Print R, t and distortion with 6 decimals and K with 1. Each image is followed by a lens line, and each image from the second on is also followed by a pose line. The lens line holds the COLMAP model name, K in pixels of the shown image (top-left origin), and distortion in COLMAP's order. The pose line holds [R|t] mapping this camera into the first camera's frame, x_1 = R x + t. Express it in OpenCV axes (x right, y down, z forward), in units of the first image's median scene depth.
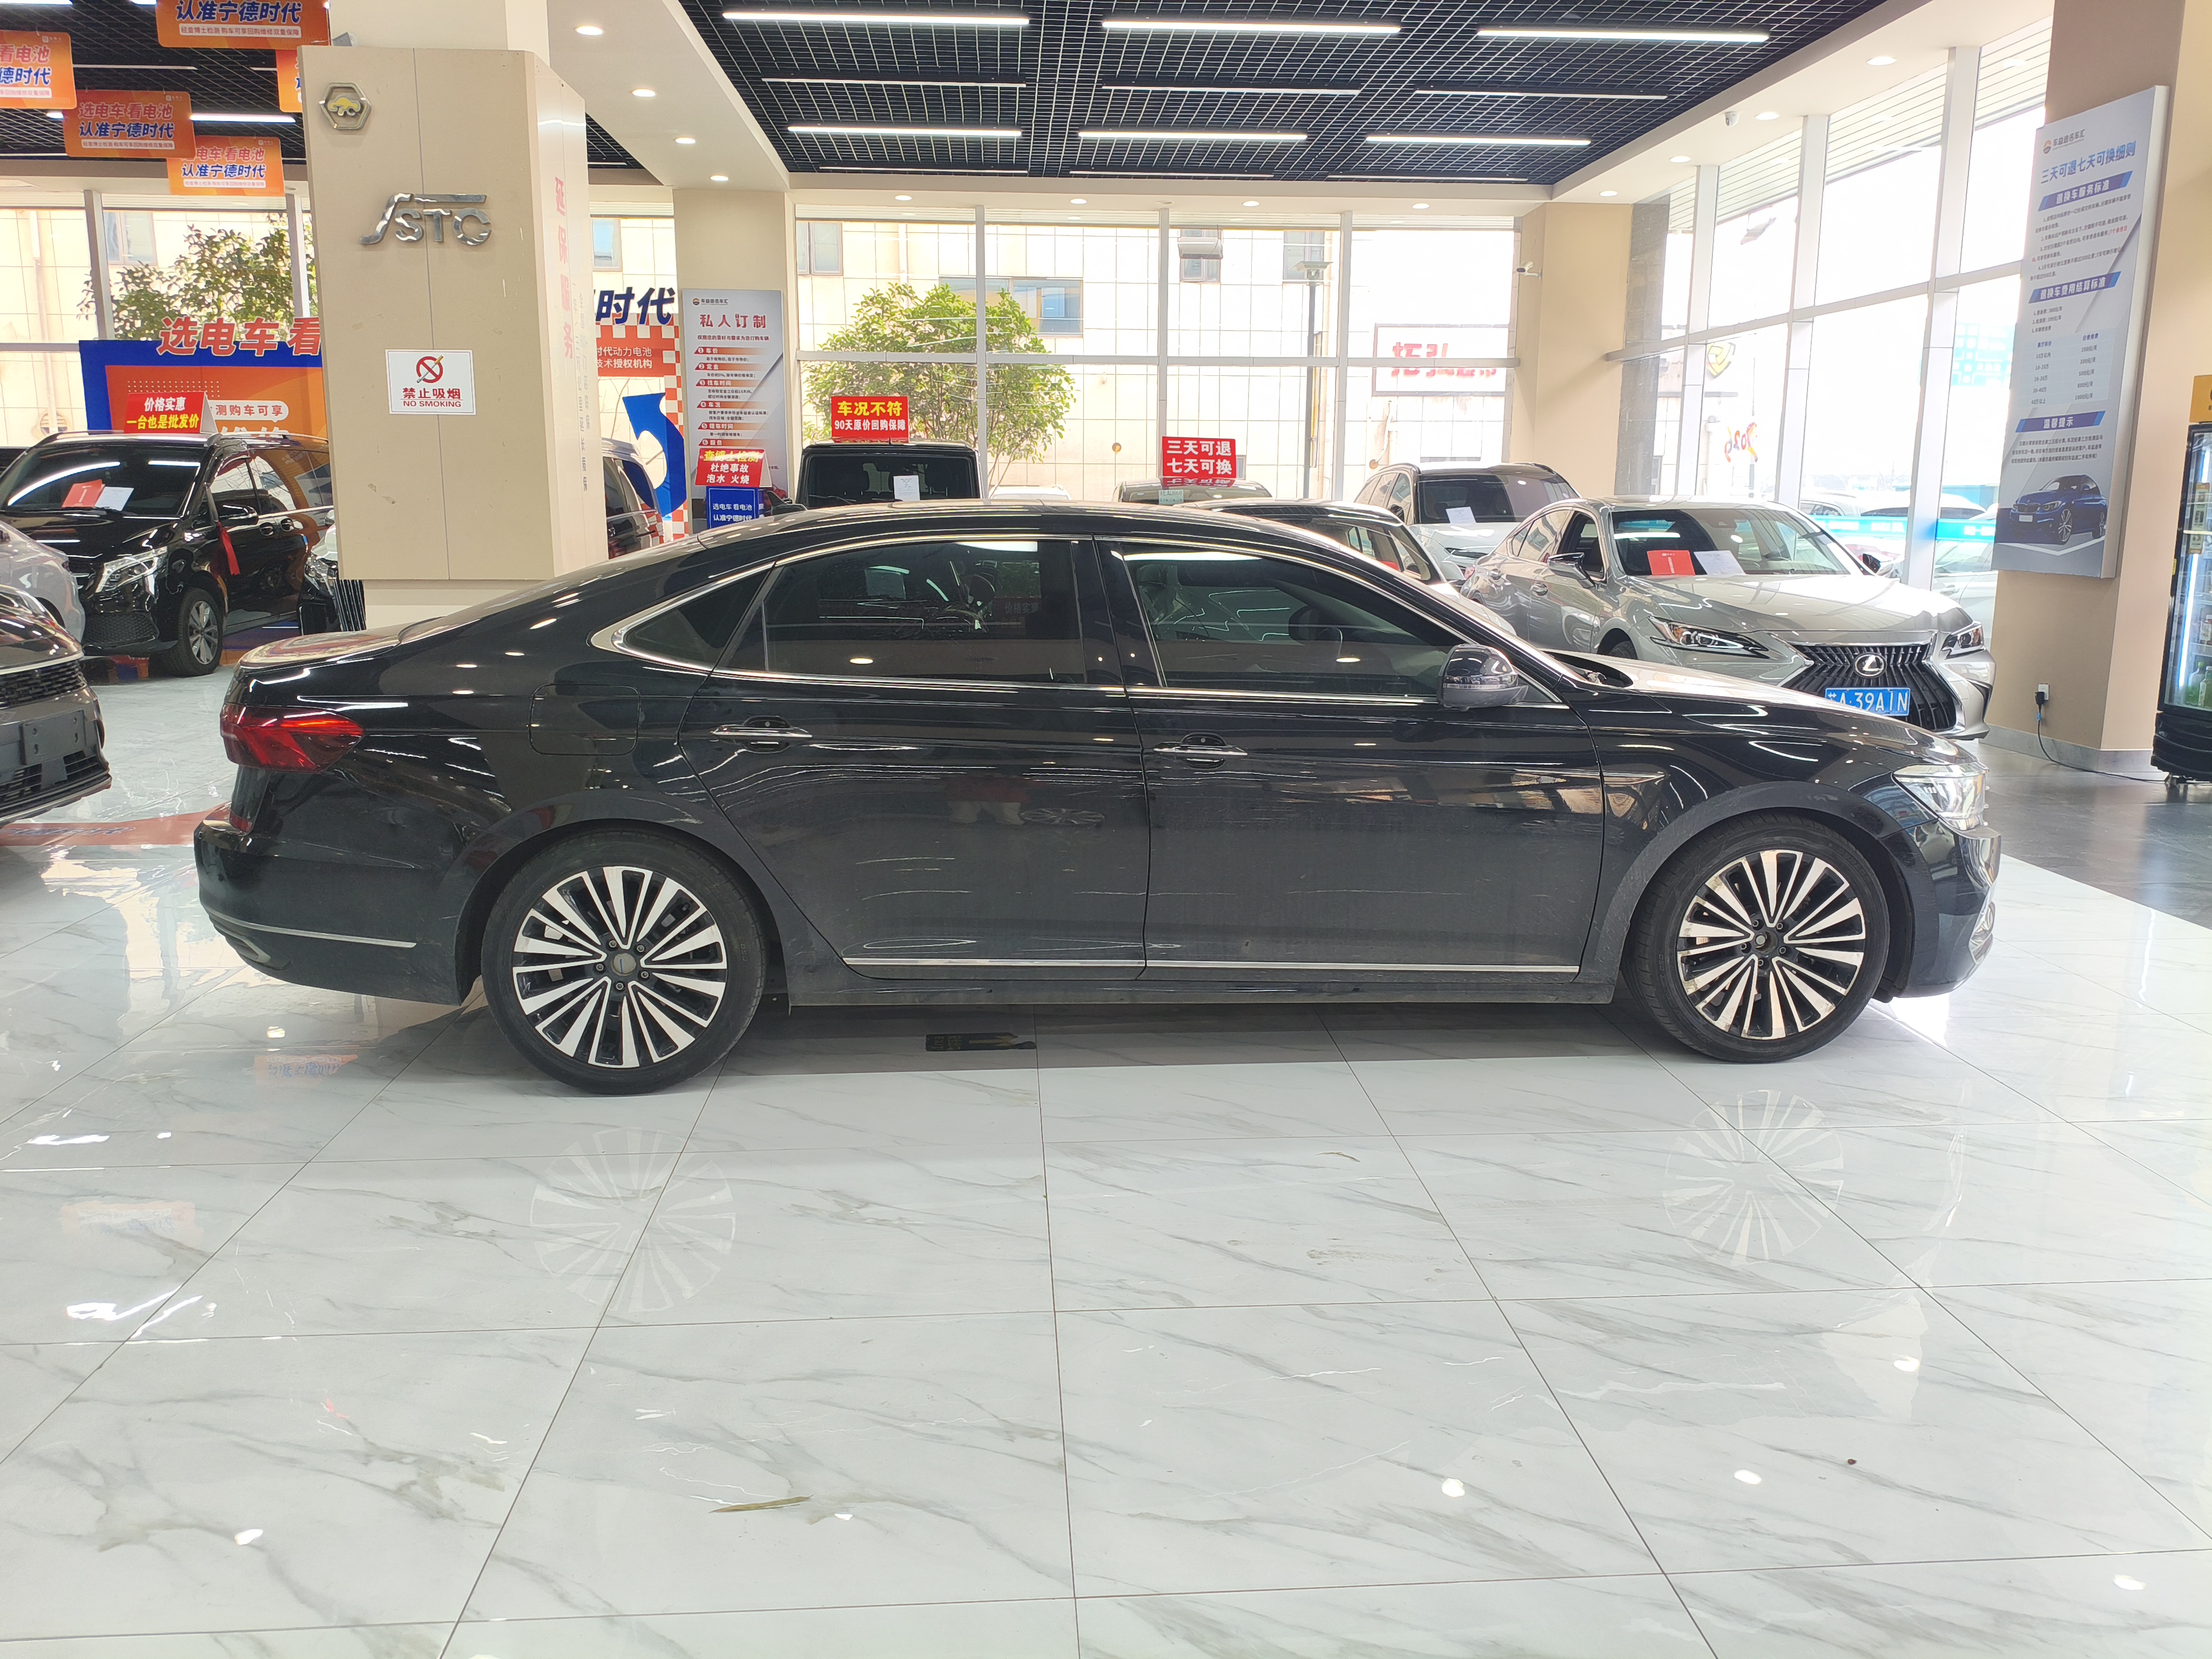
lens RADIAL K [[1708.9, 0, 1102.2], [0, 1708.9, 812.2], [0, 0, 1]] dist [0.003752, -0.009462]
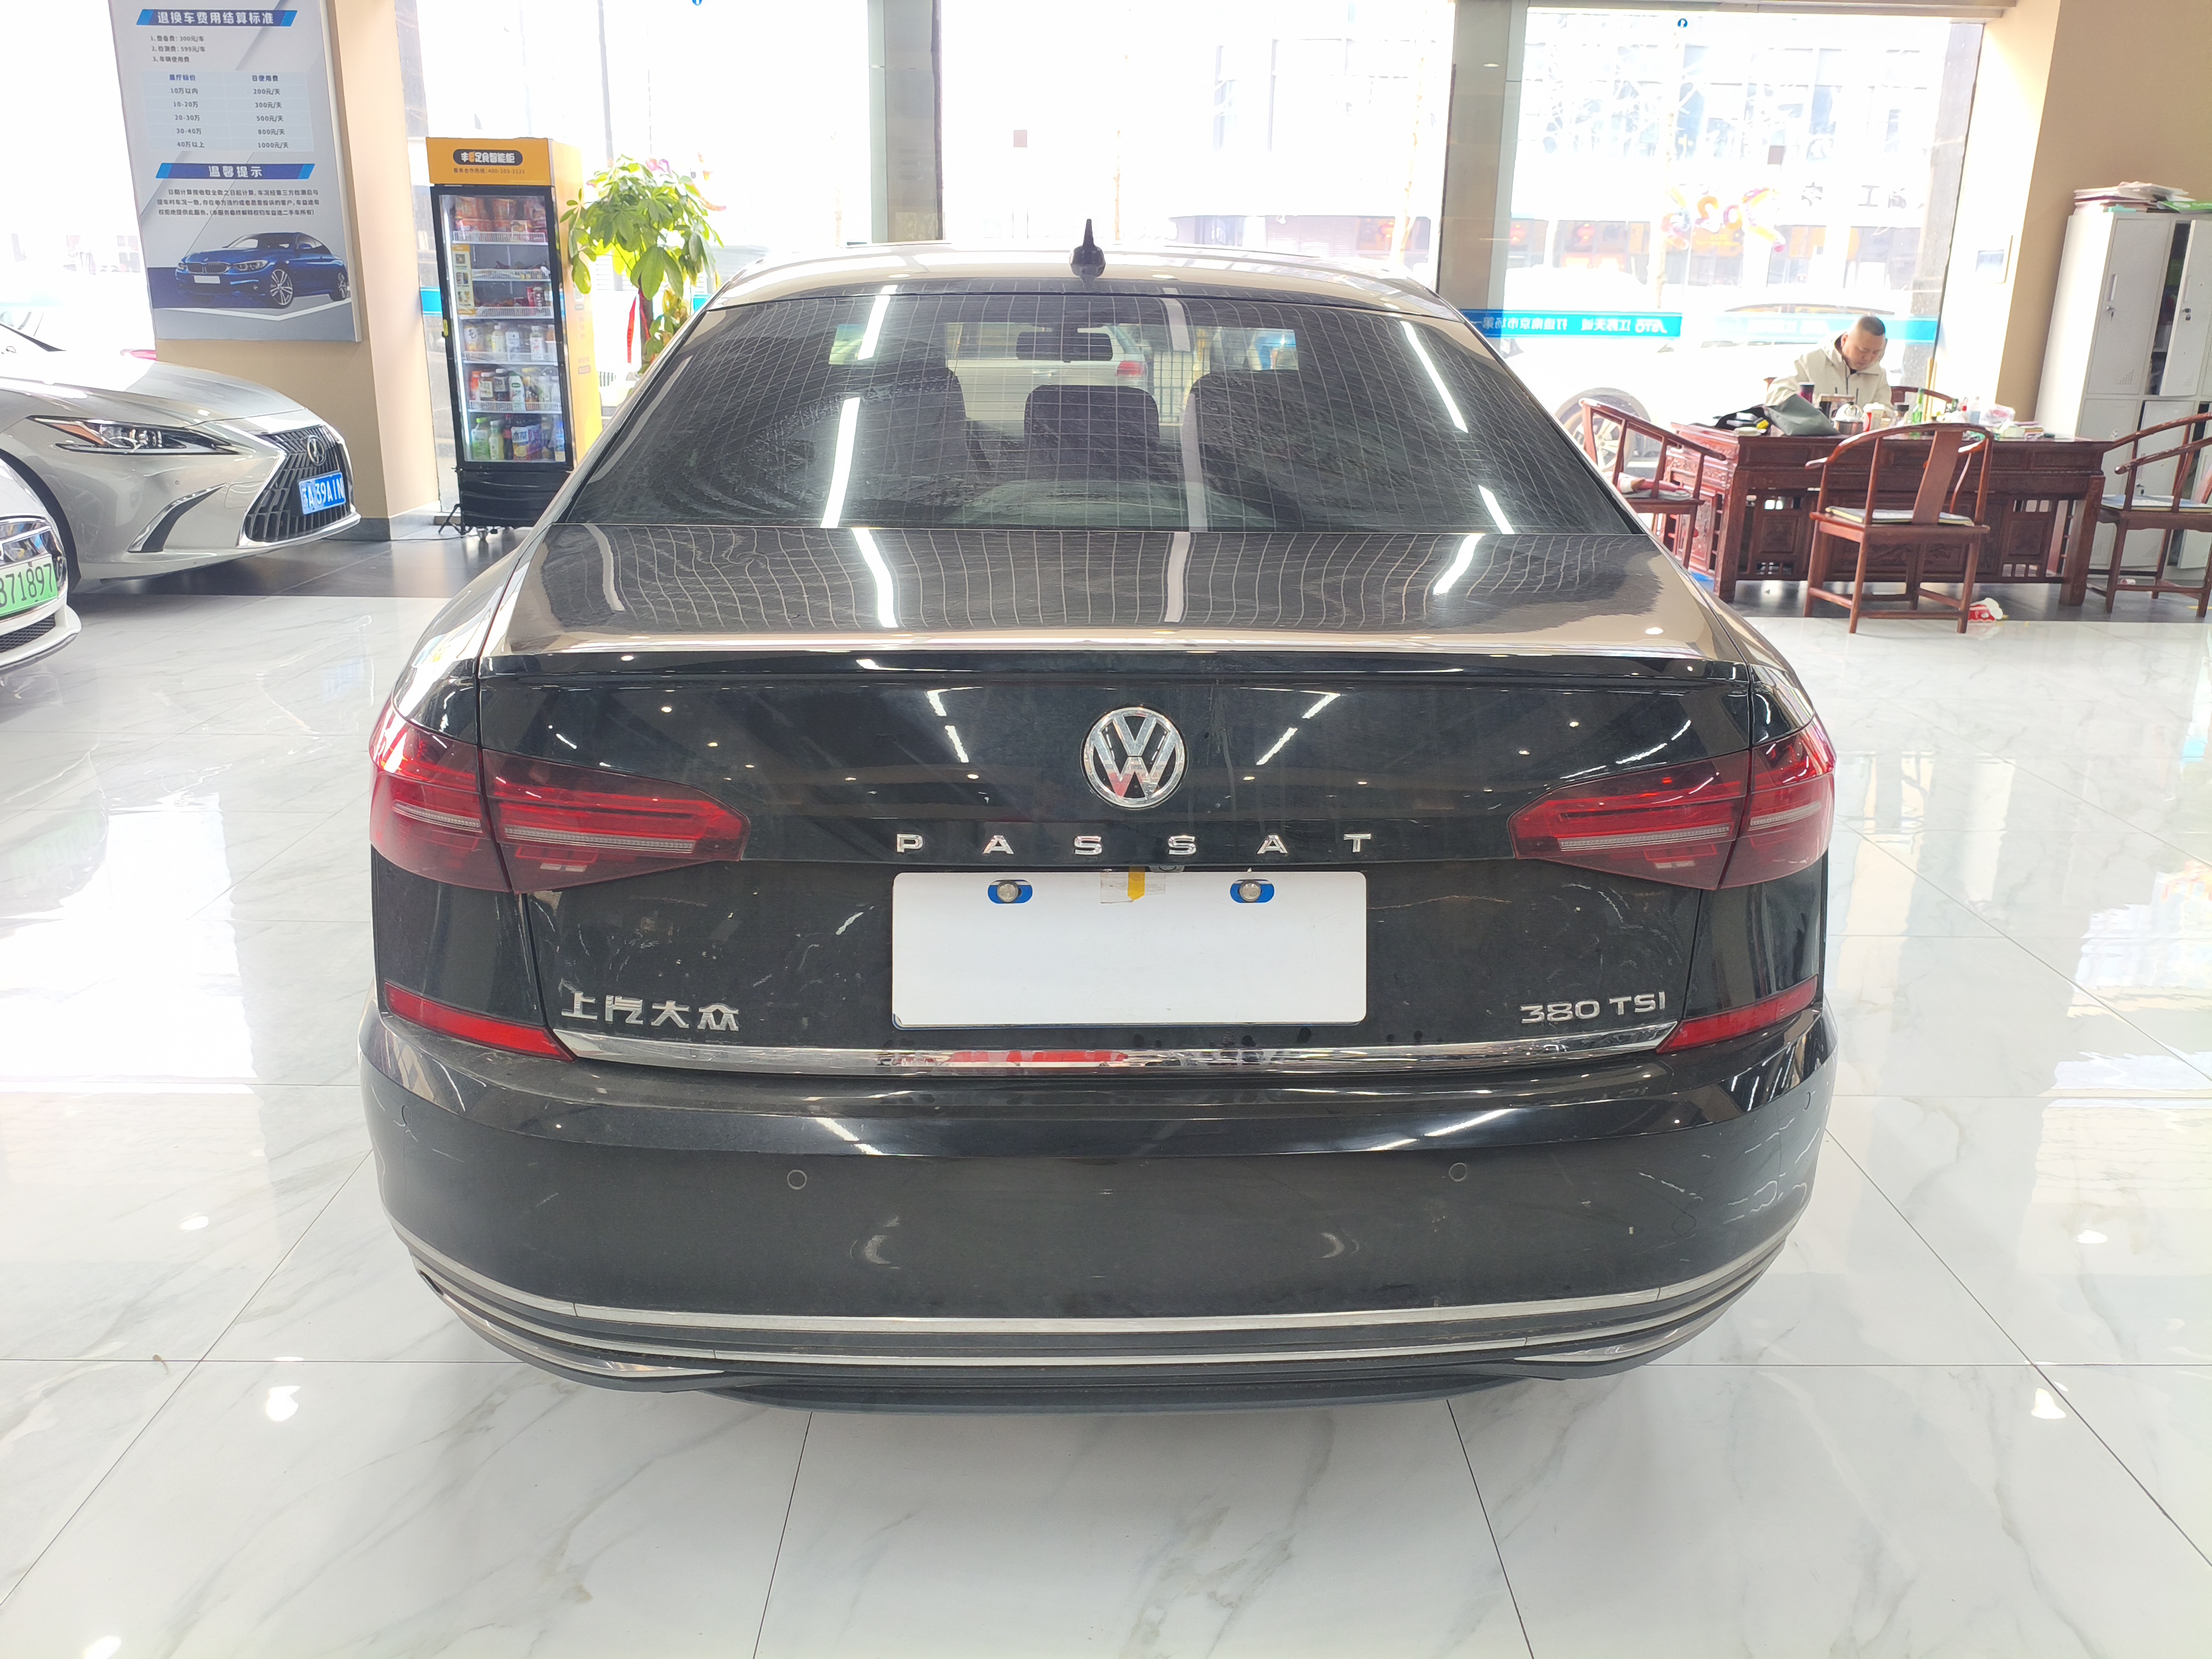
lens RADIAL K [[1708.9, 0, 1115.3], [0, 1708.9, 827.9], [0, 0, 1]] dist [0.003752, -0.009462]
pose [[0.046032, -0.297643, 0.953567, -0.402154], [0.162852, 0.944044, 0.286810, -0.081231], [-0.985576, 0.142087, 0.091928, 0.499970]]
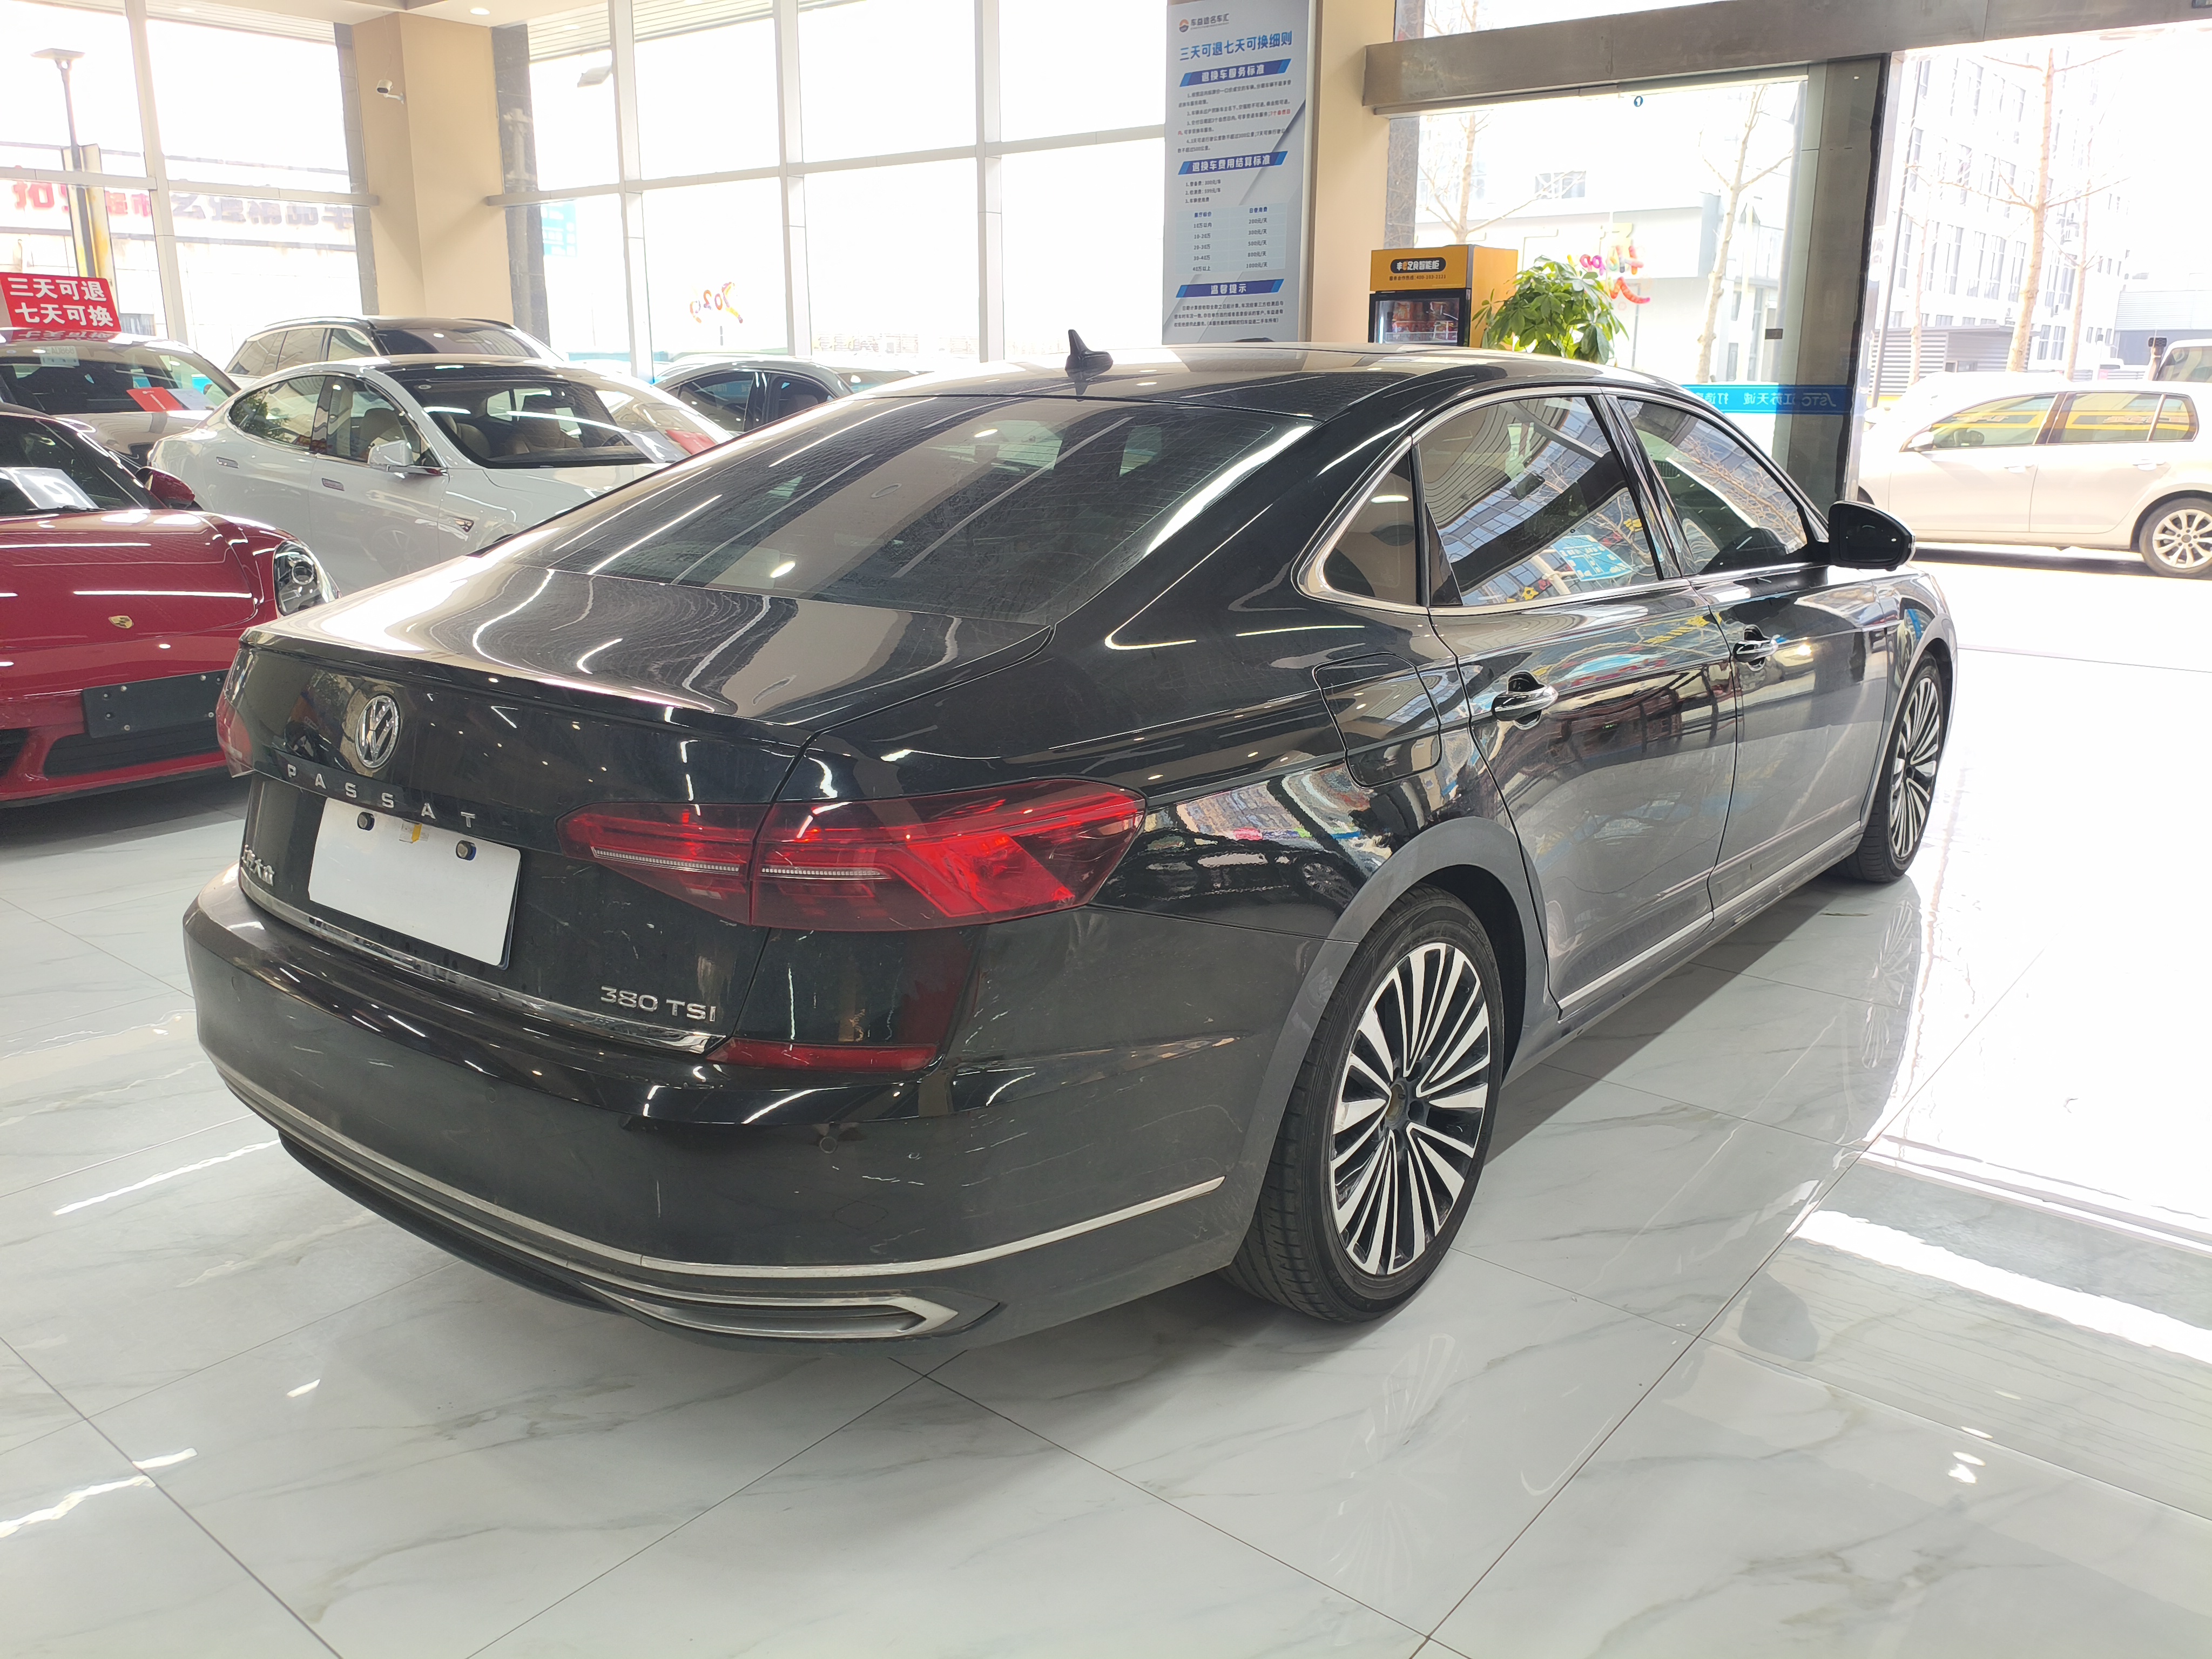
lens RADIAL K [[1708.9, 0, 1107.2], [0, 1708.9, 838.2], [0, 0, 1]] dist [0.003752, -0.009462]
pose [[0.682309, -0.193038, 0.705118, -0.341441], [0.131245, 0.981183, 0.141616, -0.046650], [-0.719187, -0.004083, 0.694805, 0.288839]]
